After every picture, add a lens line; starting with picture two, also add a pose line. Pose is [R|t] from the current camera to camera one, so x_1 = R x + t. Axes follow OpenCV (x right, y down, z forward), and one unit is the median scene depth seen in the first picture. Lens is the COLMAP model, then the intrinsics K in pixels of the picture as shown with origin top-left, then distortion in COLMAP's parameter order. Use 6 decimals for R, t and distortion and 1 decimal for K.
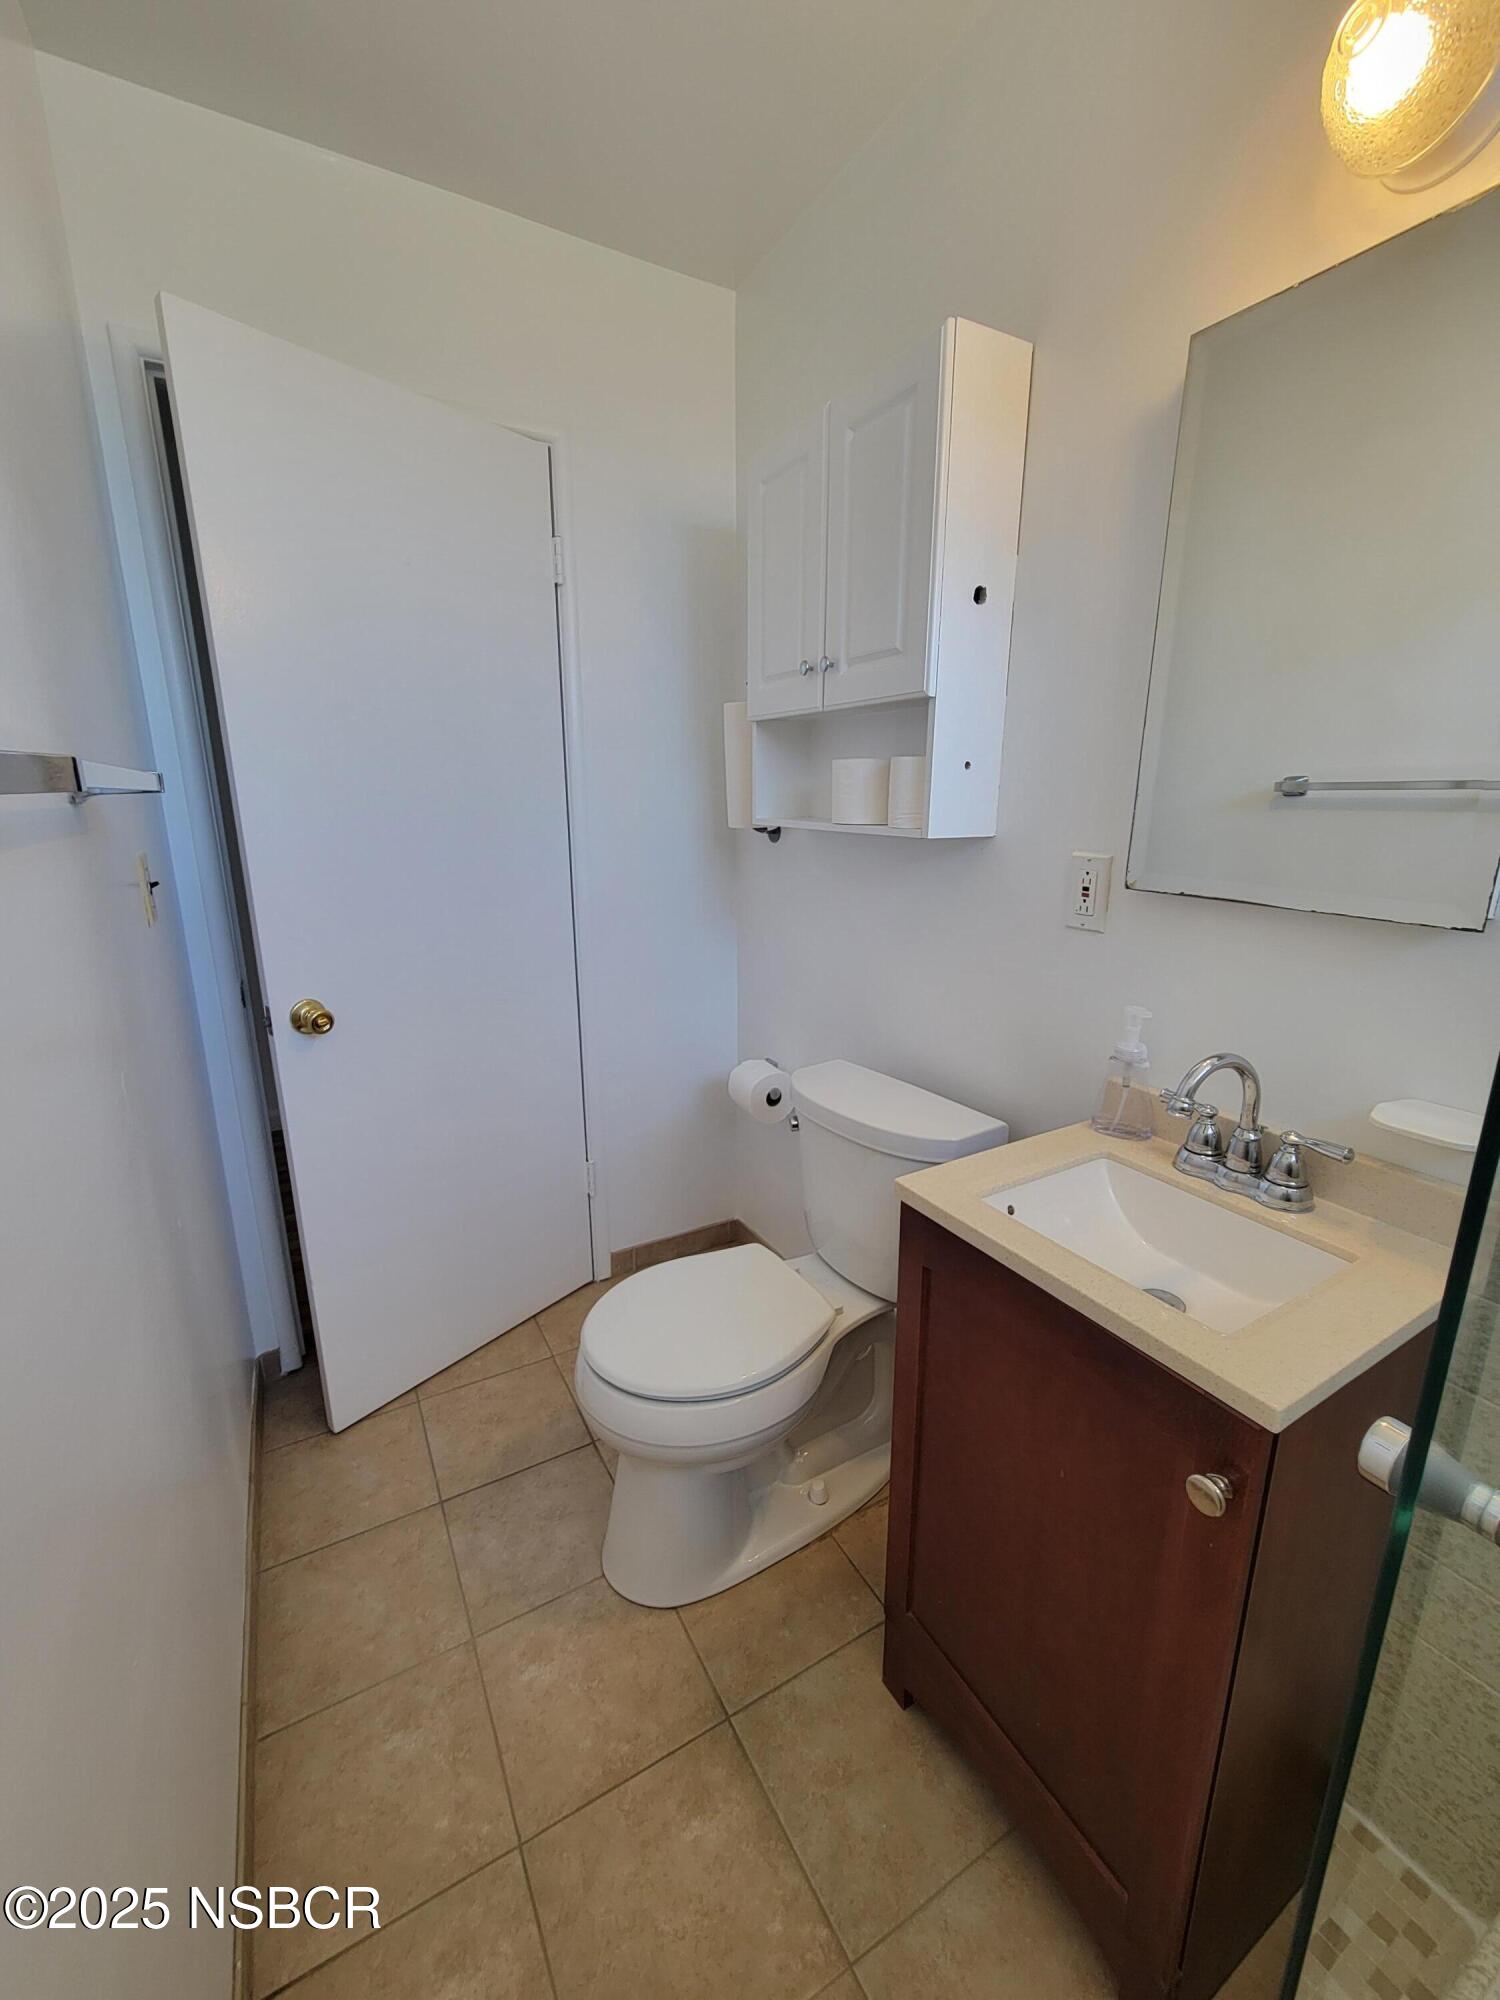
lens RADIAL K [[819.6, 0, 754.2], [0, 819.6, 1004.0], [0, 0, 1]] dist [0.002334, -0.001026]
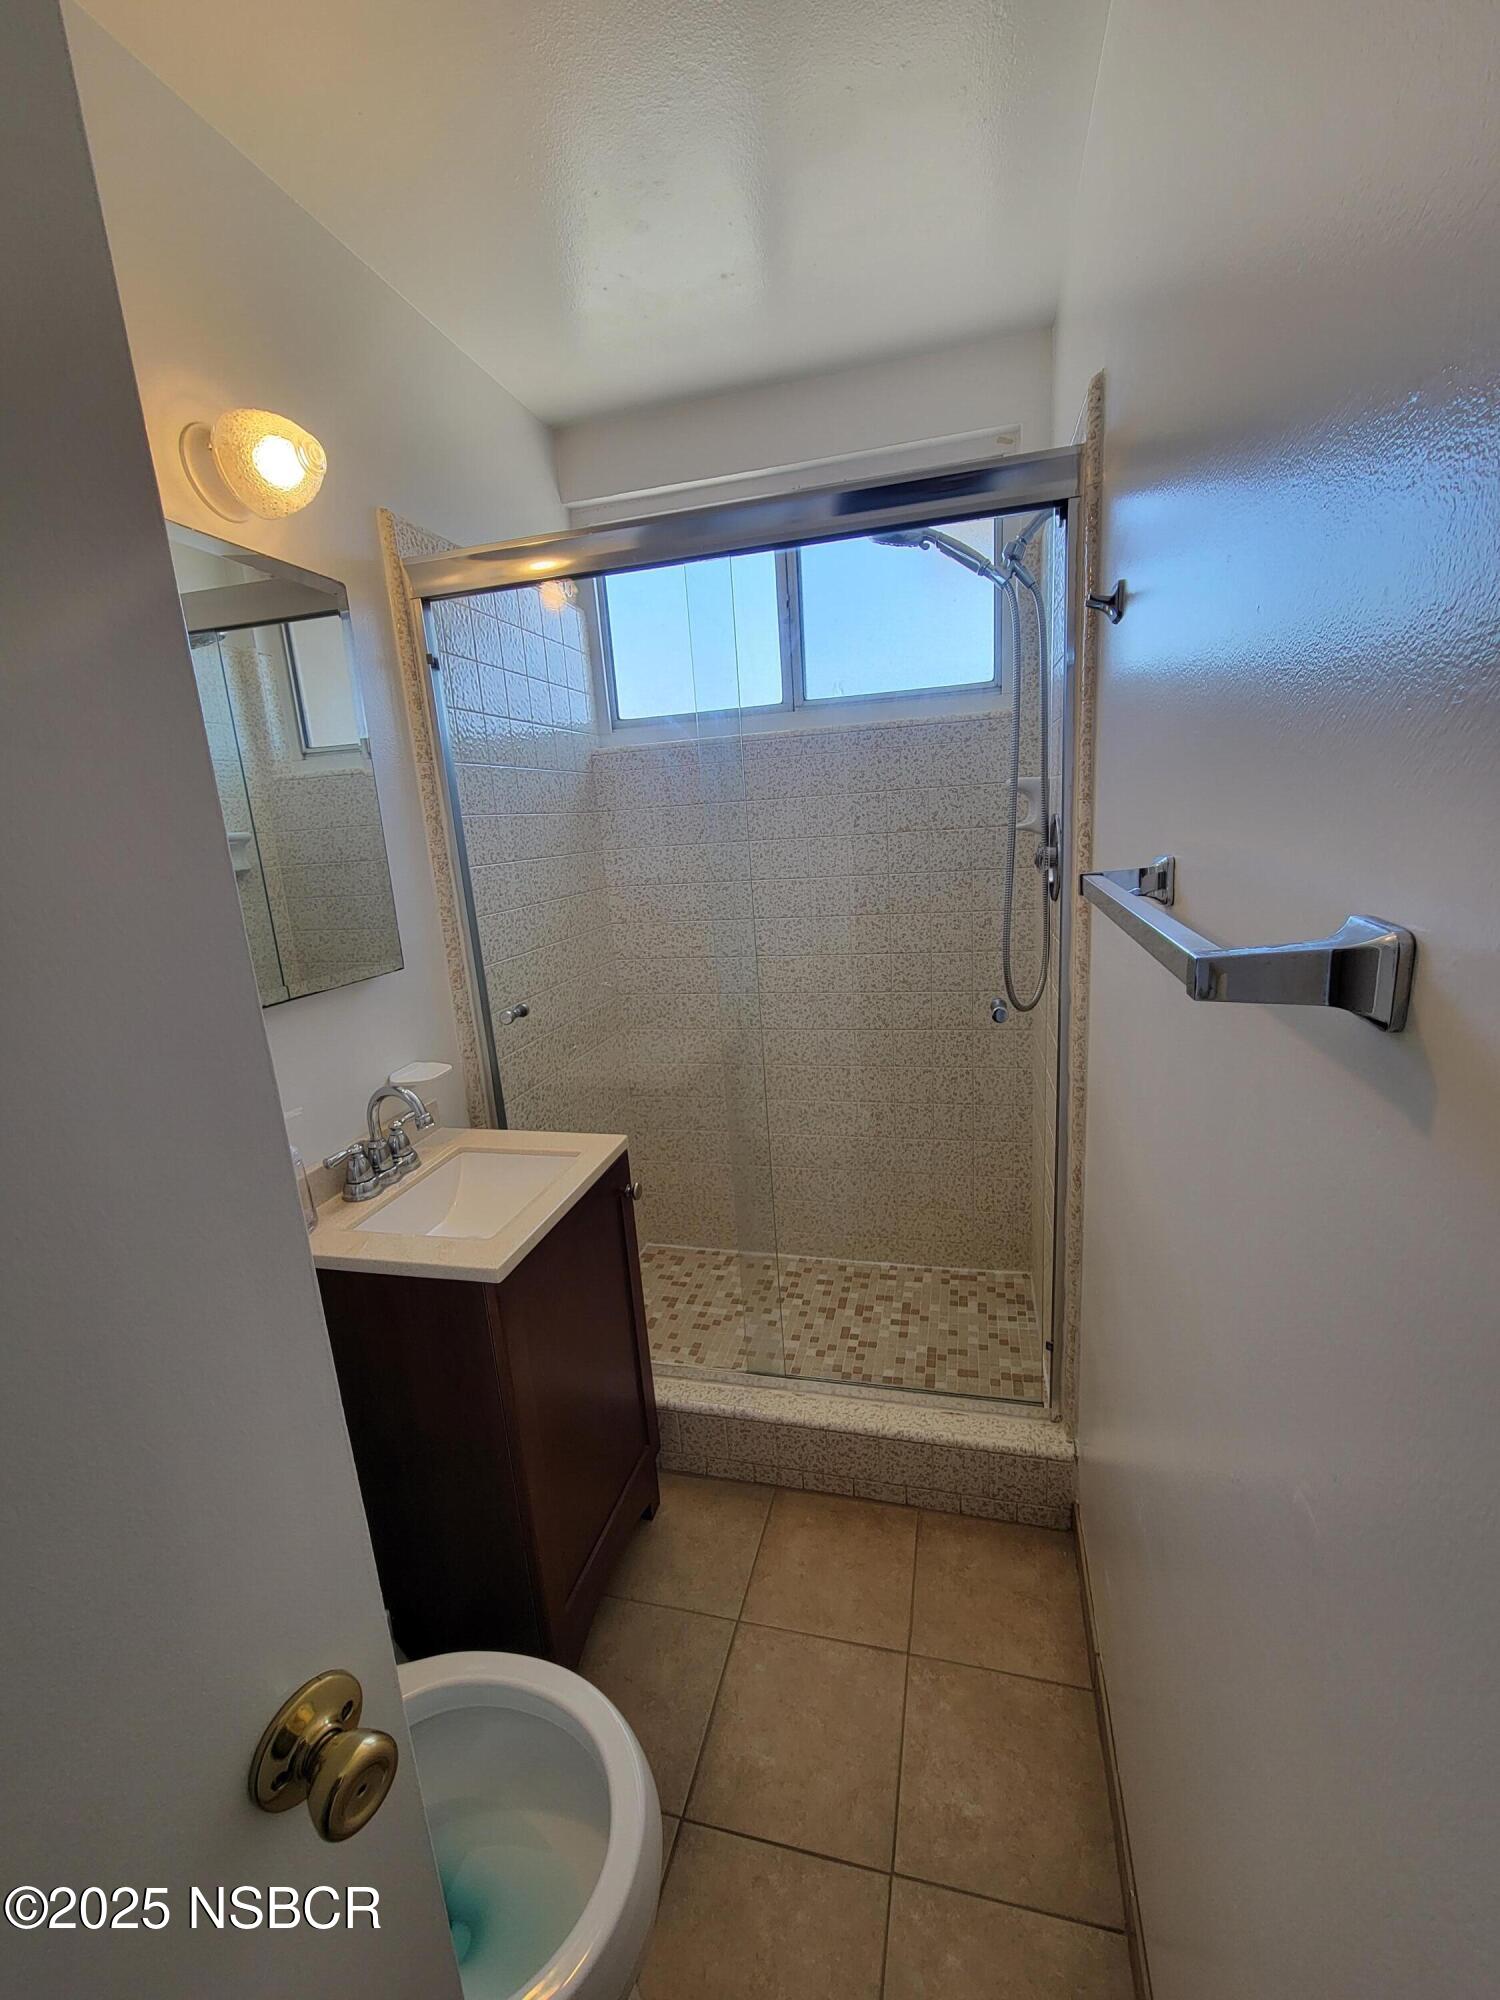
lens RADIAL K [[819.6, 0, 754.2], [0, 819.6, 1004.0], [0, 0, 1]] dist [0.002334, -0.001026]
pose [[-0.717066, -0.117773, 0.686984, -0.741904], [0.230110, 0.890358, 0.392824, -0.426121], [-0.657926, 0.439763, -0.611345, 1.251576]]
